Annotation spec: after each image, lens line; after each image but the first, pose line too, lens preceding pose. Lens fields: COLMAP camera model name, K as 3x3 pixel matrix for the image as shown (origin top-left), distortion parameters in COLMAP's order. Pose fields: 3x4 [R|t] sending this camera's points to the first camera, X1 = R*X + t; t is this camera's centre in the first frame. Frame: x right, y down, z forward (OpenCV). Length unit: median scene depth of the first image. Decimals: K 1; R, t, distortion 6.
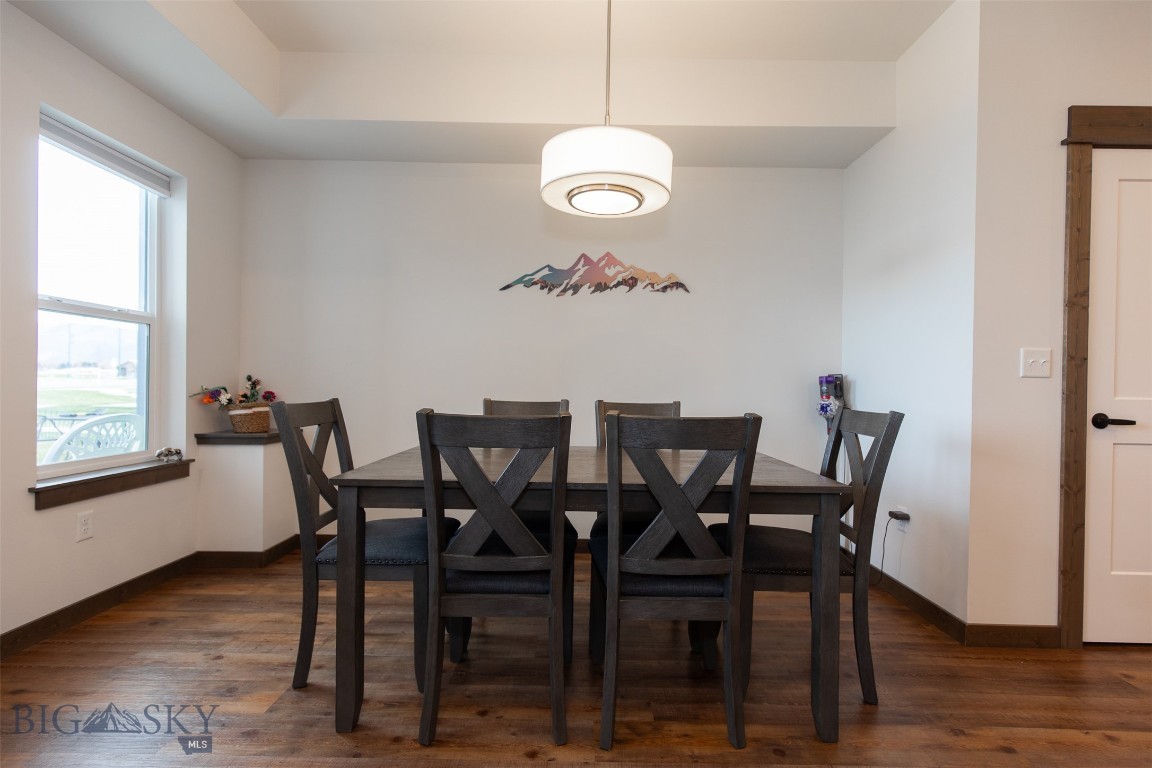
lens RADIAL K [[517.2, 0, 577.4], [0, 517.2, 388.3], [0, 0, 1]] dist [0.009040, -0.000892]
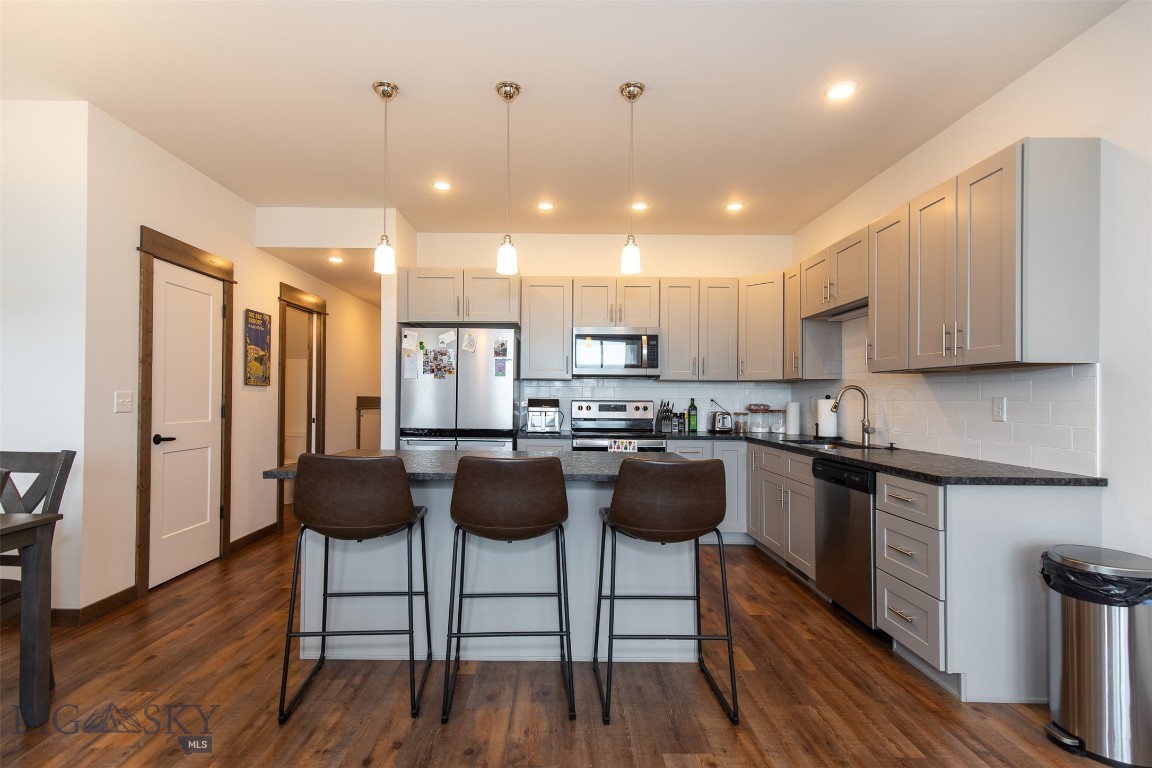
lens RADIAL K [[548.0, 0, 555.5], [0, 548.0, 392.9], [0, 0, 1]] dist [0.011691, -0.000466]
pose [[0.003595, -0.006354, 0.999973, -0.589737], [-0.005206, 0.999966, 0.006373, -0.088487], [-0.999980, -0.005229, 0.003562, -0.158948]]
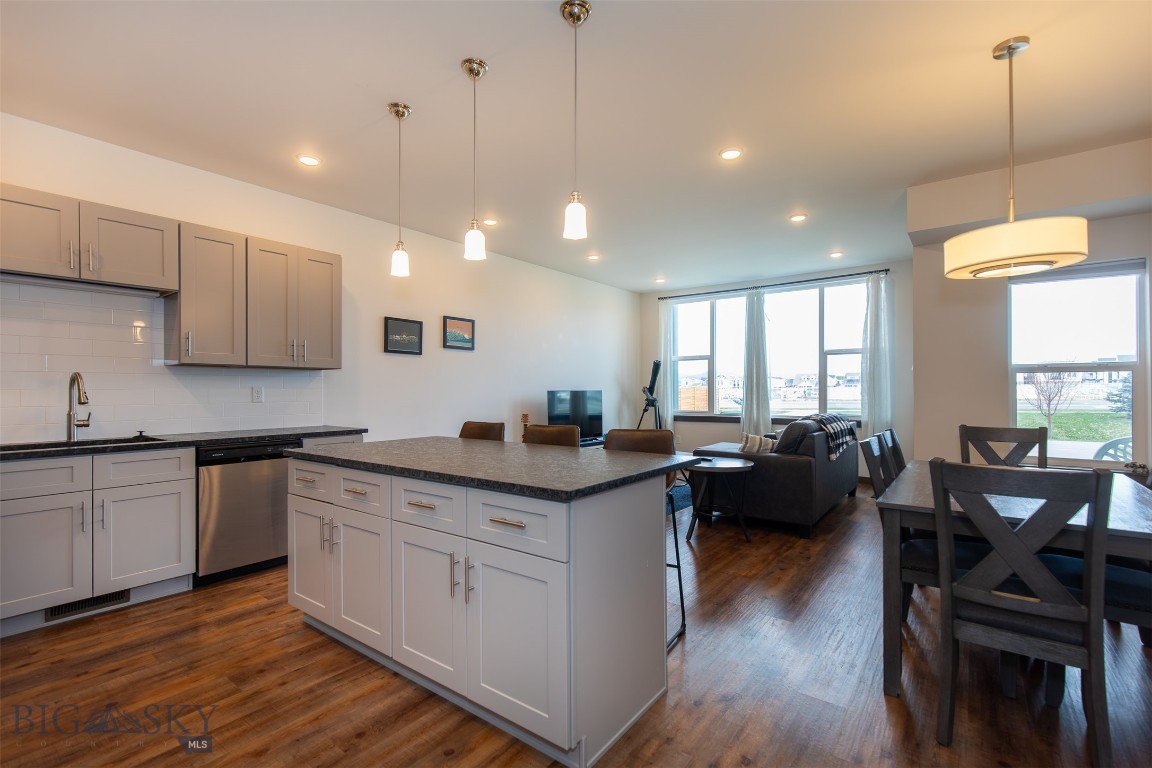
lens RADIAL K [[527.1, 0, 576.6], [0, 527.1, 393.5], [0, 0, 1]] dist [0.006362, 0.000058]
pose [[-0.602637, -0.006873, -0.797986, 1.459956], [-0.007181, 0.999969, -0.003190, -0.054924], [0.797983, 0.003807, -0.602668, 0.831350]]
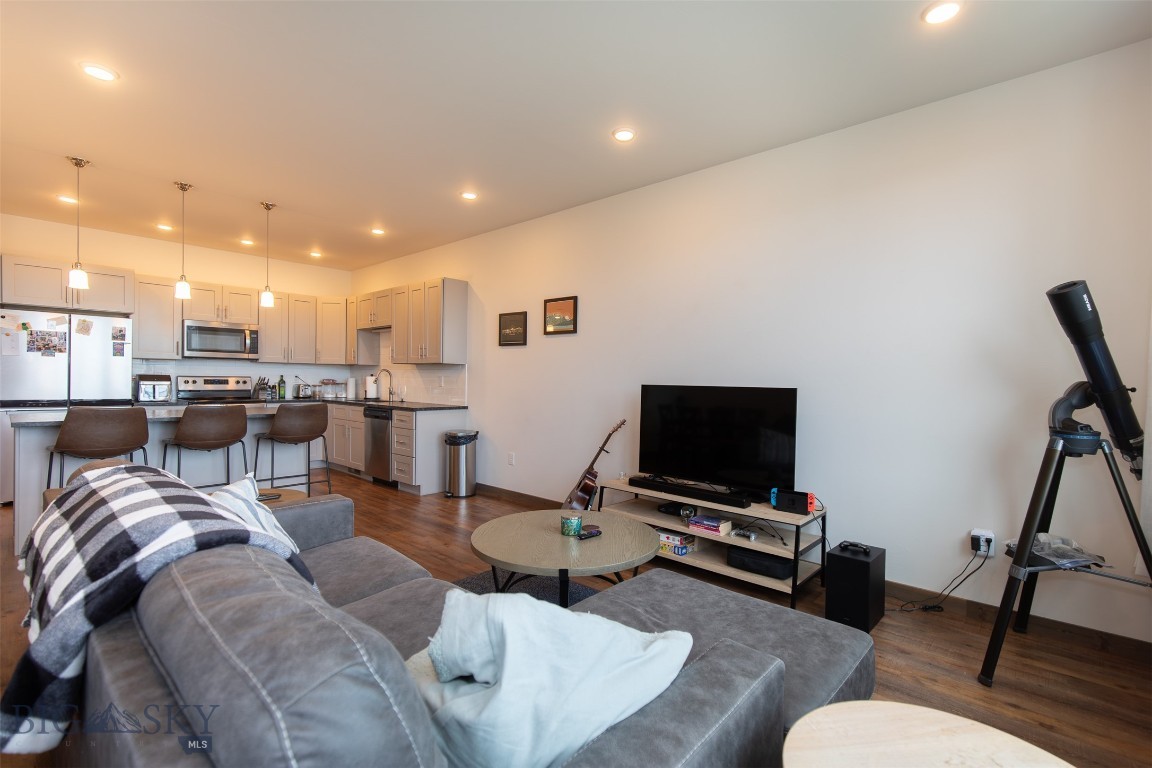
lens RADIAL K [[513.6, 0, 576.0], [0, 513.6, 384.0], [0, 0, 1]] dist [-0.000529, -0.000222]
pose [[-0.740423, -0.032996, 0.671331, -1.718330], [-0.025292, 0.999455, 0.021228, -0.111653], [-0.671665, -0.001262, -0.740854, 0.392773]]
